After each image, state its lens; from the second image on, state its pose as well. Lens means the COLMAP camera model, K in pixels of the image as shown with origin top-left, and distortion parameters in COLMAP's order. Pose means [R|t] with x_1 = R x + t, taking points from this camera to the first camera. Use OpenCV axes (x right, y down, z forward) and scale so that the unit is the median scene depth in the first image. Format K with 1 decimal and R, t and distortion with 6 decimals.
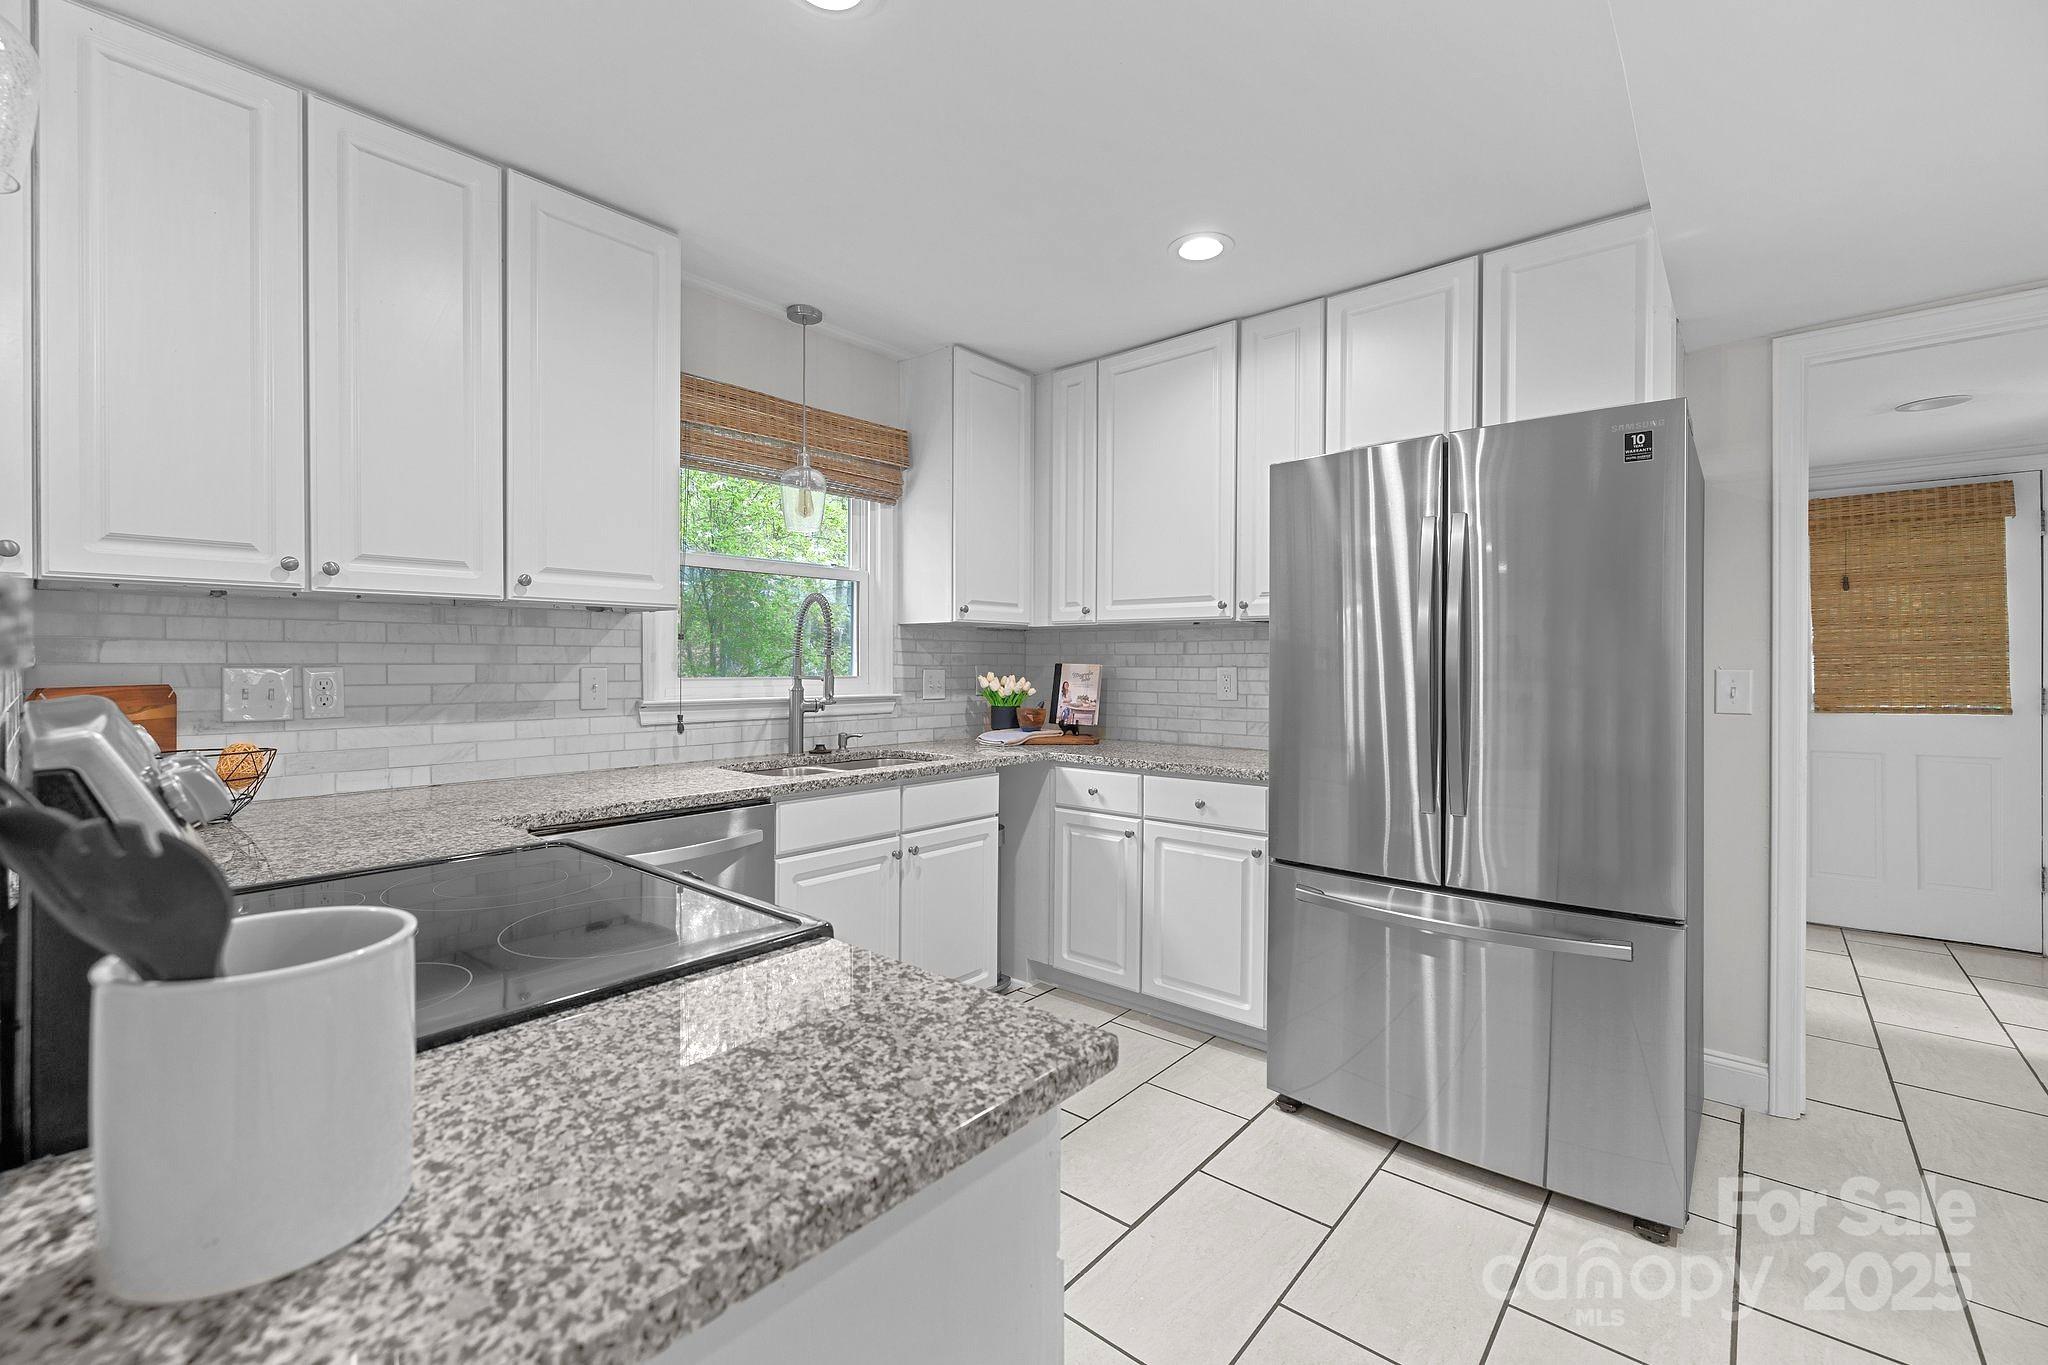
lens RADIAL K [[865.7, 0, 990.8], [0, 865.7, 664.4], [0, 0, 1]] dist [-0.000171, -0.000340]
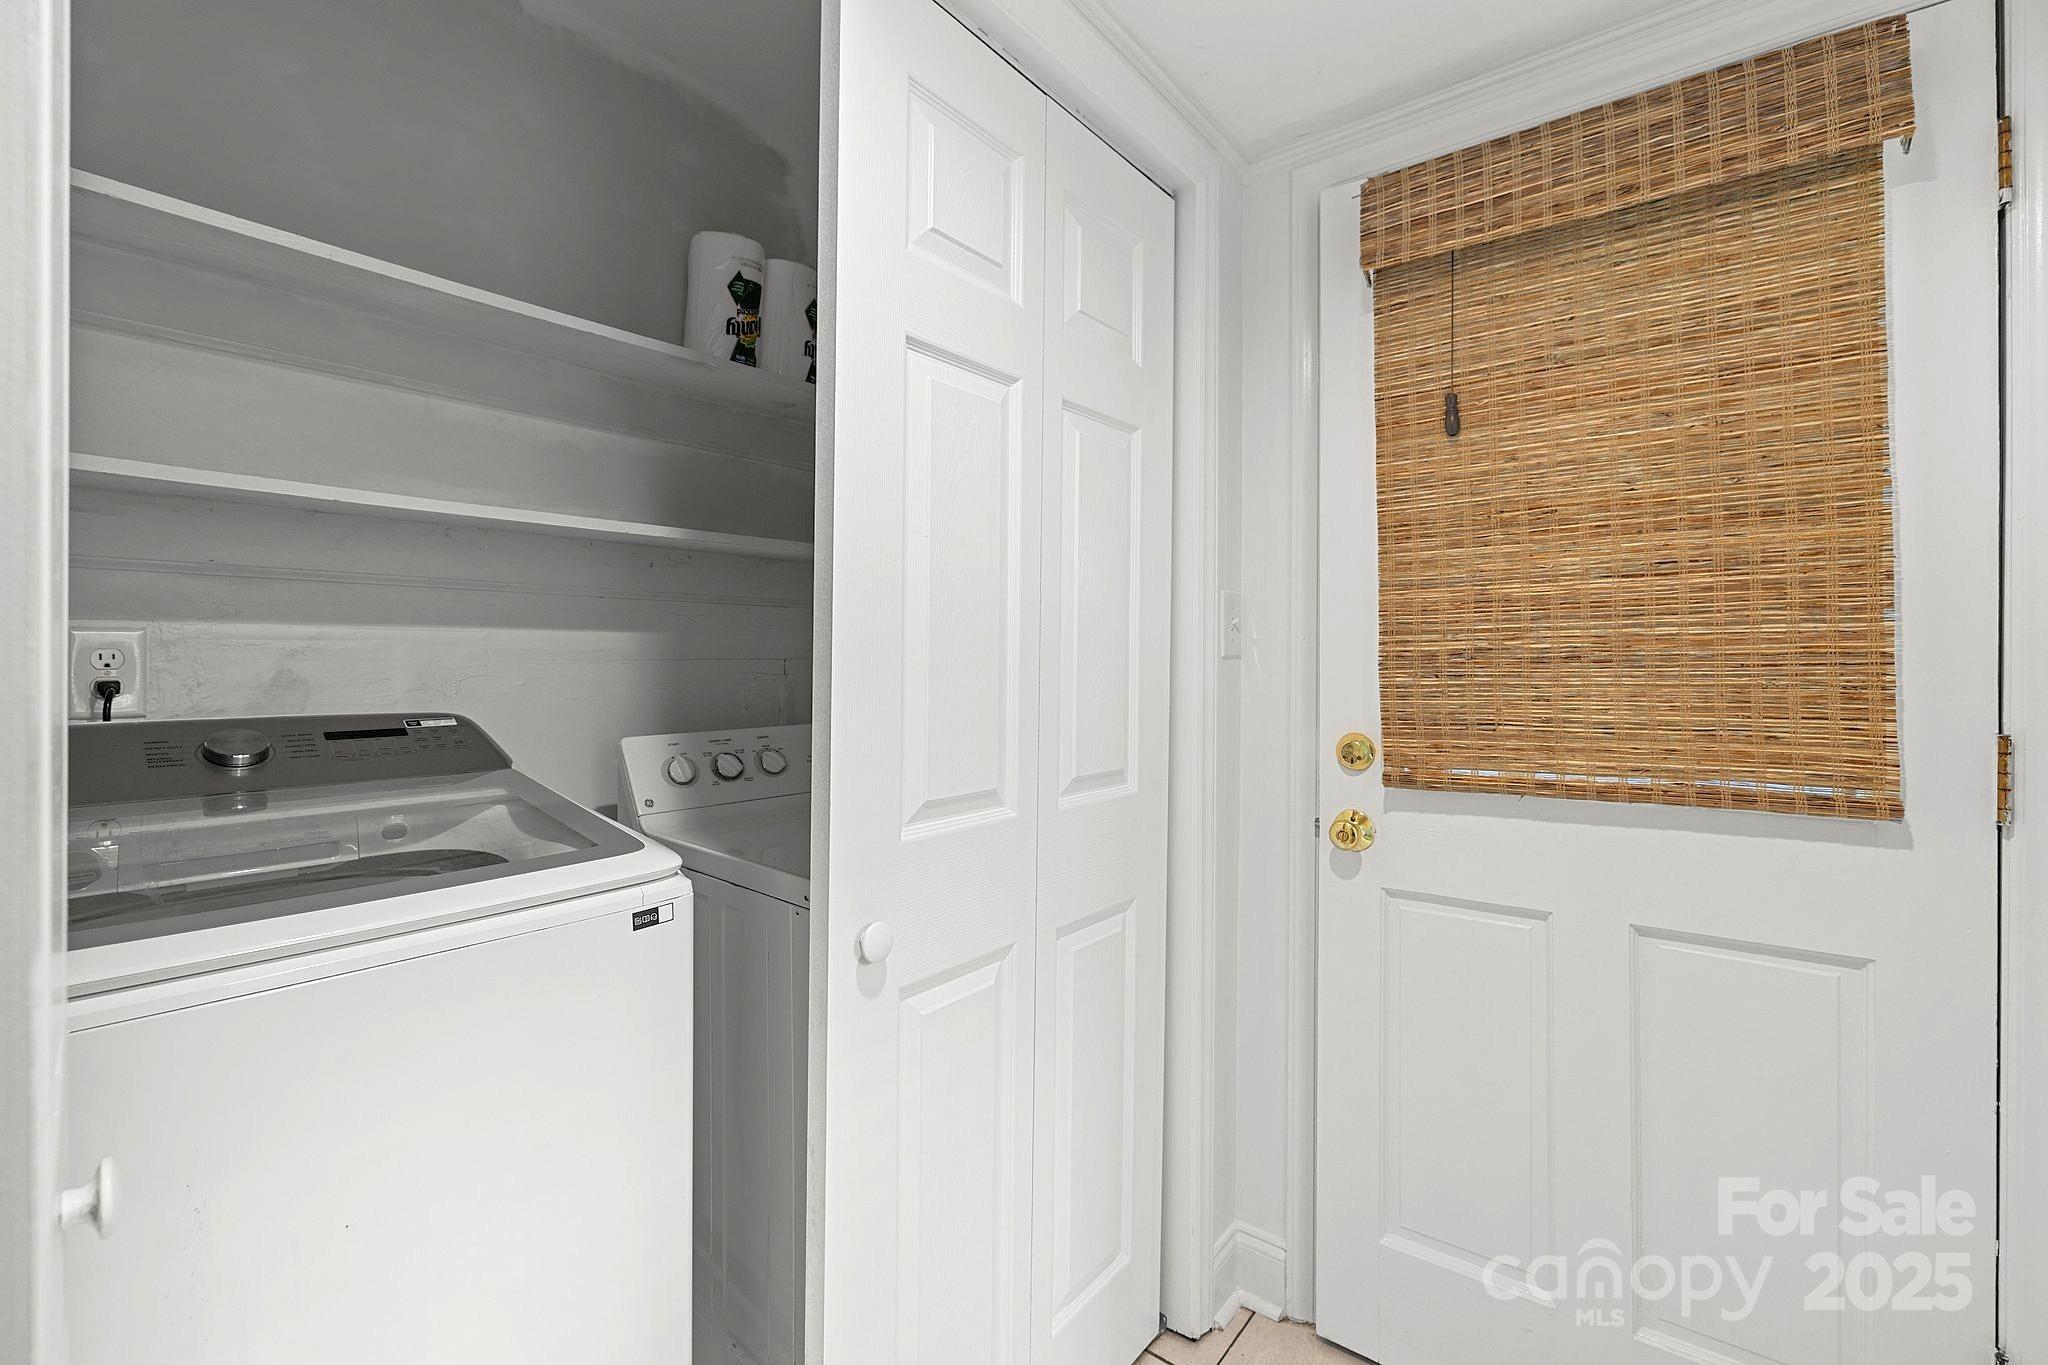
lens RADIAL K [[865.7, 0, 1019.6], [0, 865.7, 655.6], [0, 0, 1]] dist [-0.000171, -0.000340]
pose [[0.998481, 0.000307, 0.055090, 1.040914], [-0.000373, 0.999999, 0.001185, 0.001457], [-0.055089, -0.001204, 0.998481, 0.870107]]
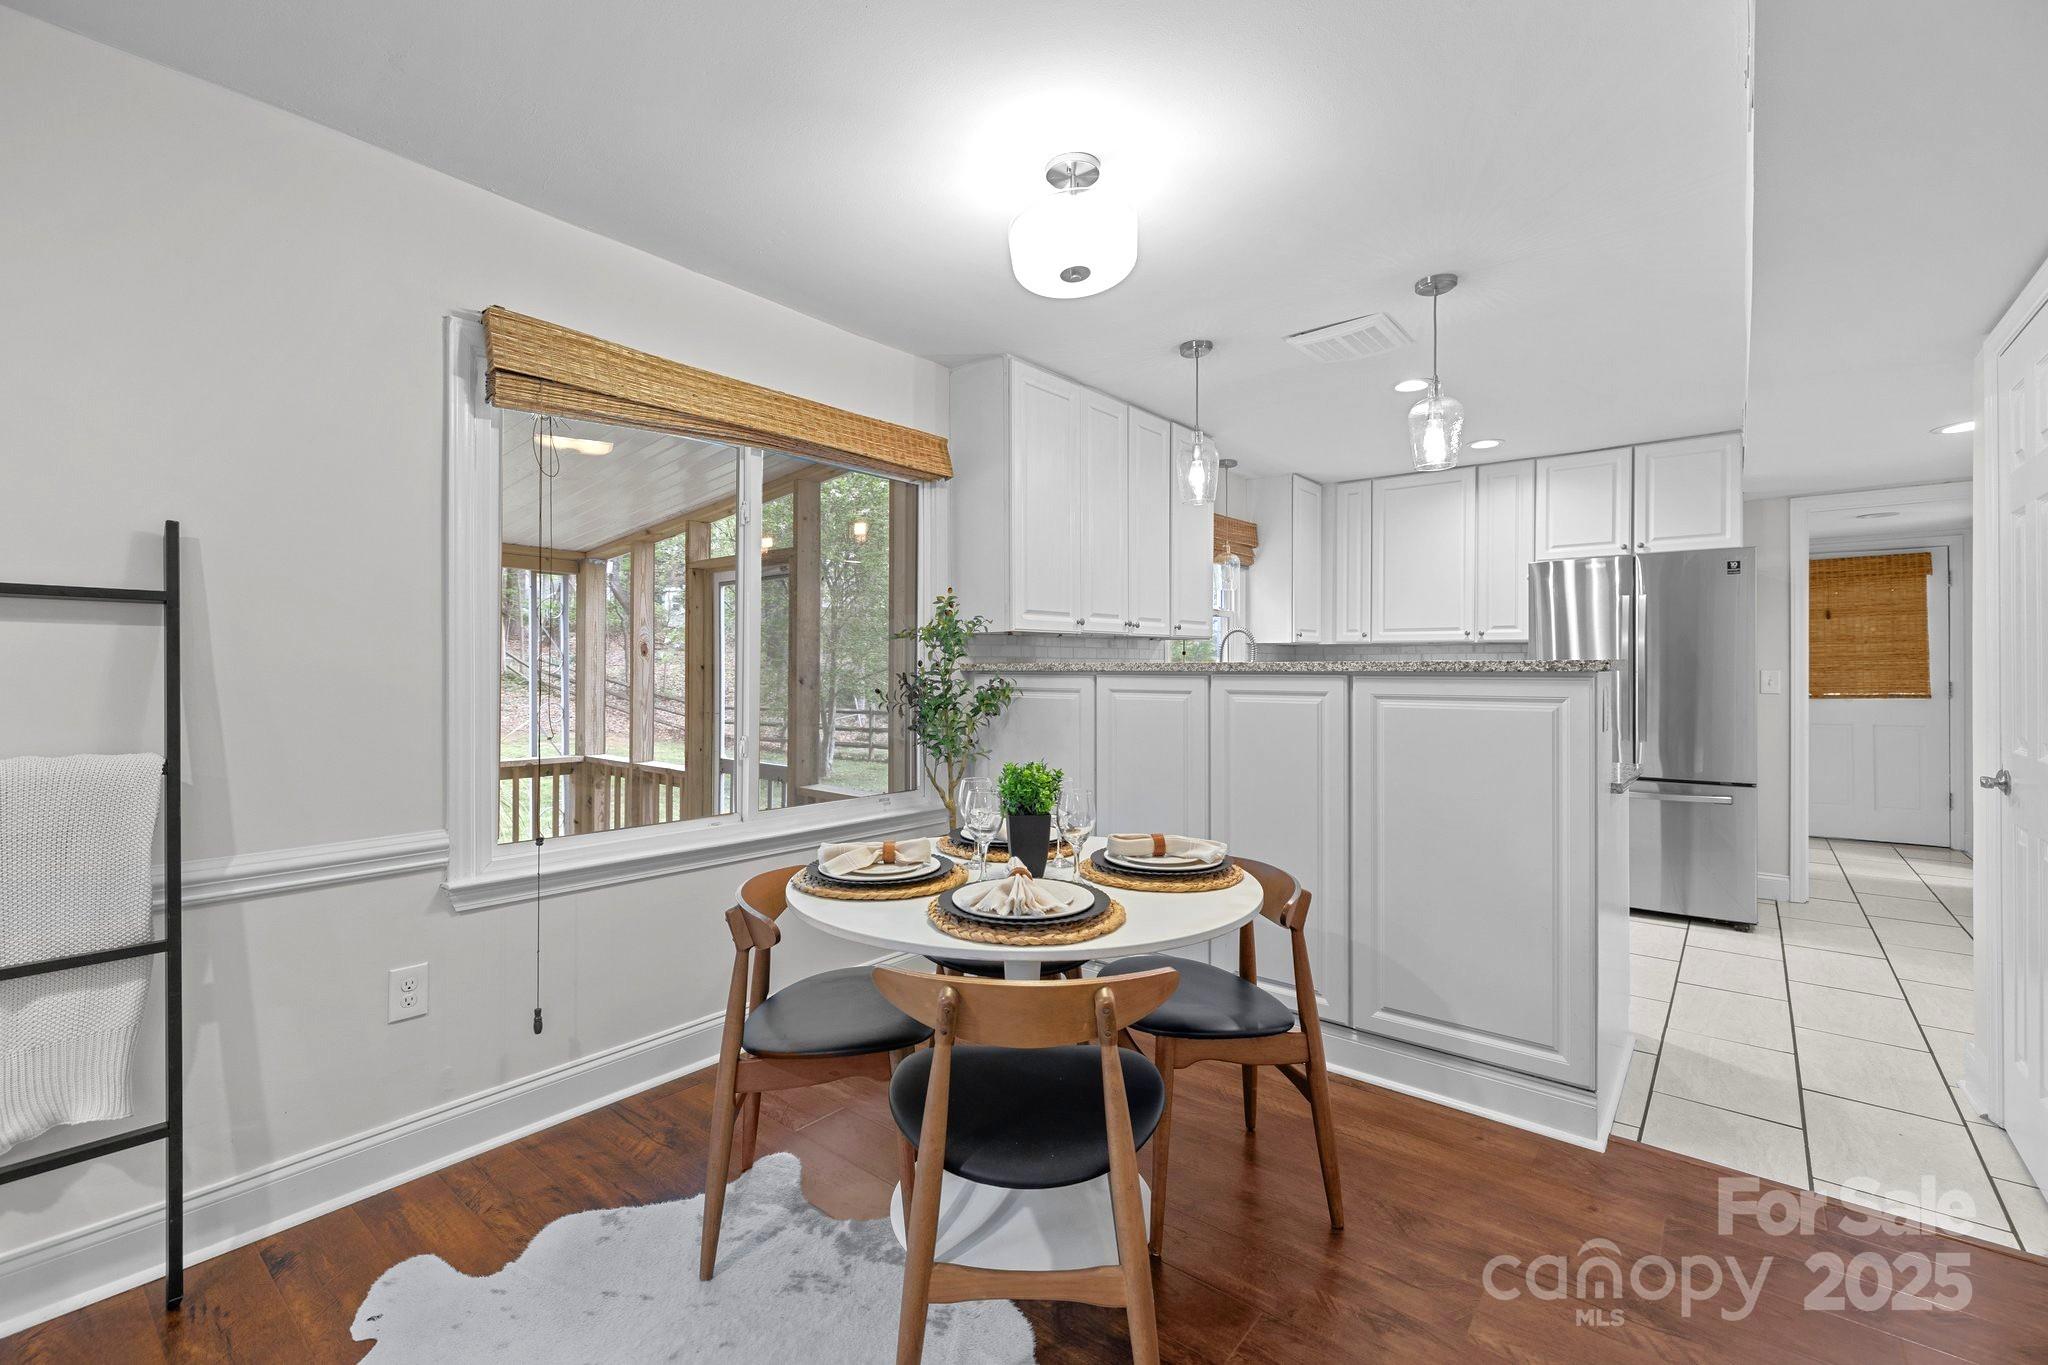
lens RADIAL K [[865.7, 0, 1000.5], [0, 865.7, 667.3], [0, 0, 1]] dist [-0.000171, -0.000340]
pose [[0.999890, -0.002395, 0.014614, -0.681847], [0.002405, 0.999997, -0.000684, -0.002376], [-0.014613, 0.000719, 0.999893, -0.695205]]
